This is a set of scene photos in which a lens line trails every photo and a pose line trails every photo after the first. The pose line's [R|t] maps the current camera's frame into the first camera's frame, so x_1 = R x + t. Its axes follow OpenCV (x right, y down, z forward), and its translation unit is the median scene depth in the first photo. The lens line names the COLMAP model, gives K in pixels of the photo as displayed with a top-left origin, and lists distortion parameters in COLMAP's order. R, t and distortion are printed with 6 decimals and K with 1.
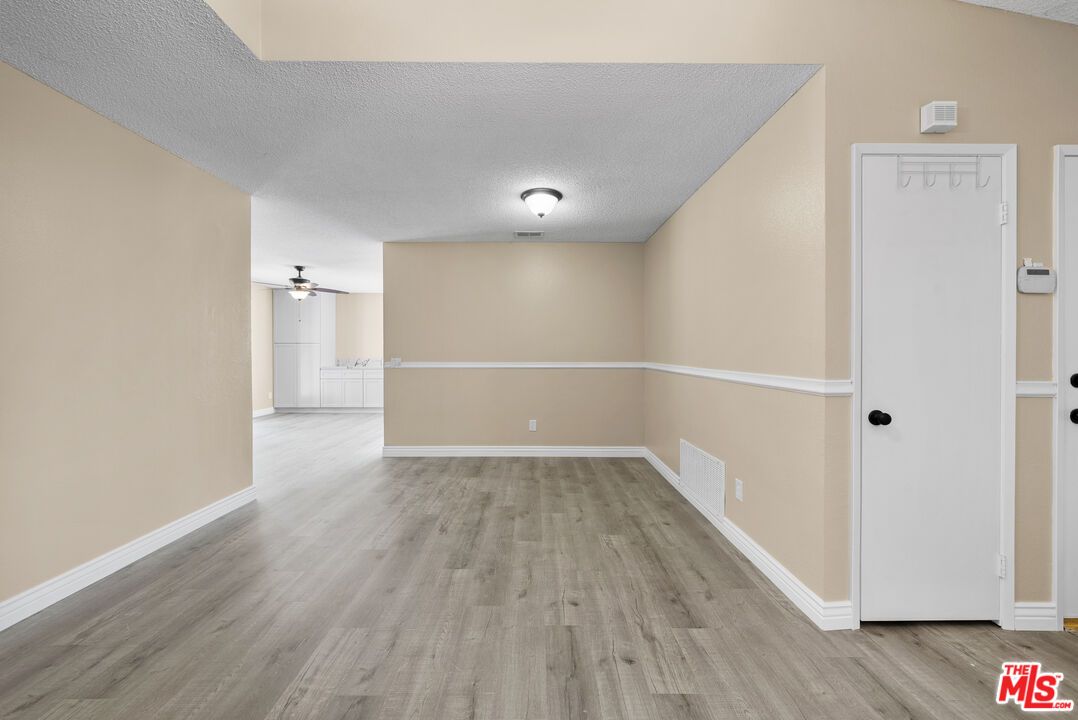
lens RADIAL K [[401.9, 0, 537.7], [0, 401.9, 357.0], [0, 0, 1]] dist [-0.001321, -0.000345]
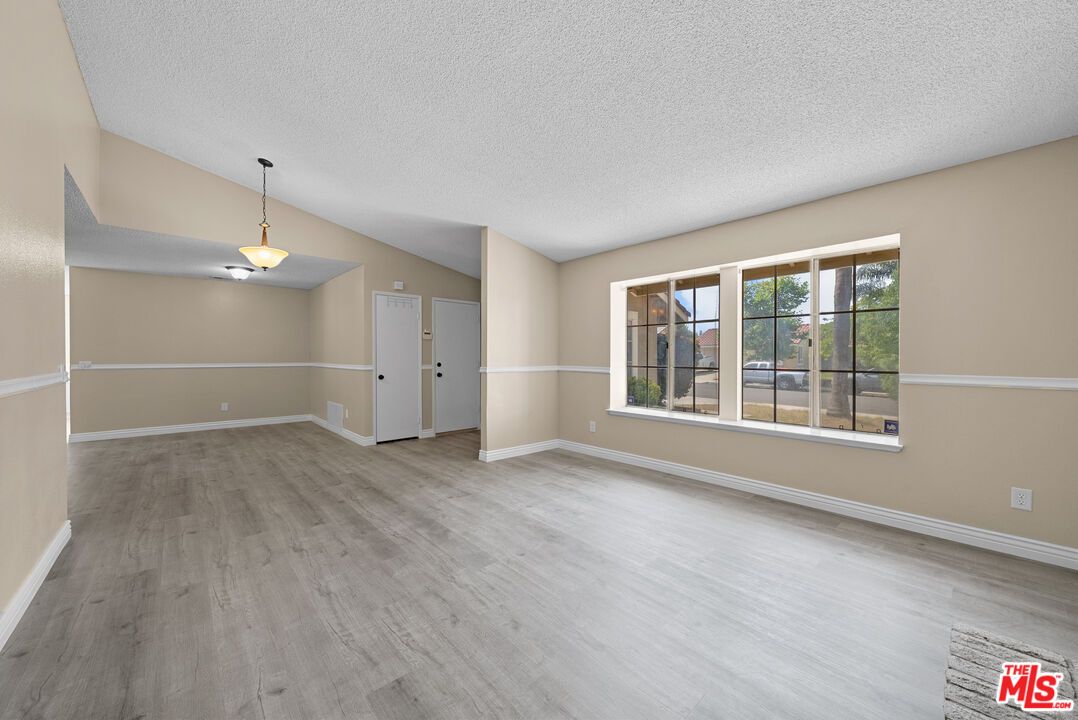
lens RADIAL K [[390.3, 0, 523.4], [0, 390.3, 359.9], [0, 0, 1]] dist [-0.000141, -0.000039]
pose [[0.750829, -0.004447, 0.660482, -0.351602], [0.007348, 0.999972, -0.001621, 0.026550], [-0.660456, 0.006070, 0.750840, -2.065317]]
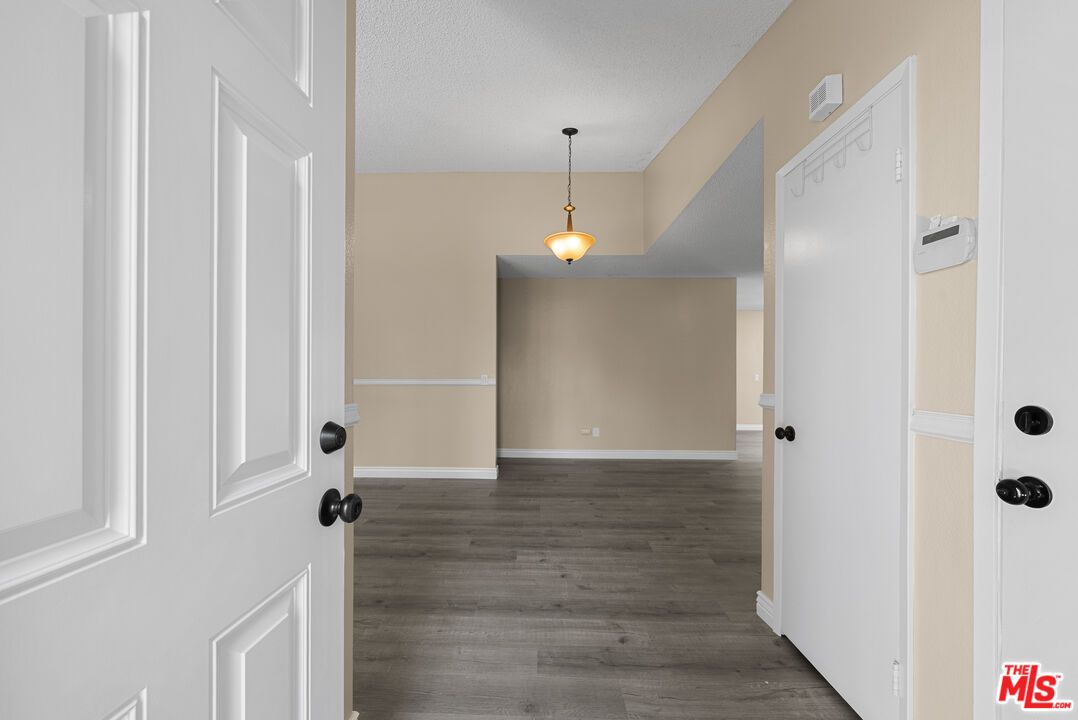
lens RADIAL K [[431.6, 0, 540.4], [0, 431.6, 370.4], [0, 0, 1]] dist [-0.000568, -0.000272]
pose [[-0.015079, 0.003398, -0.999881, 1.903514], [-0.015140, 0.999879, 0.003626, 0.002279], [0.999772, 0.015193, -0.015026, 0.392324]]
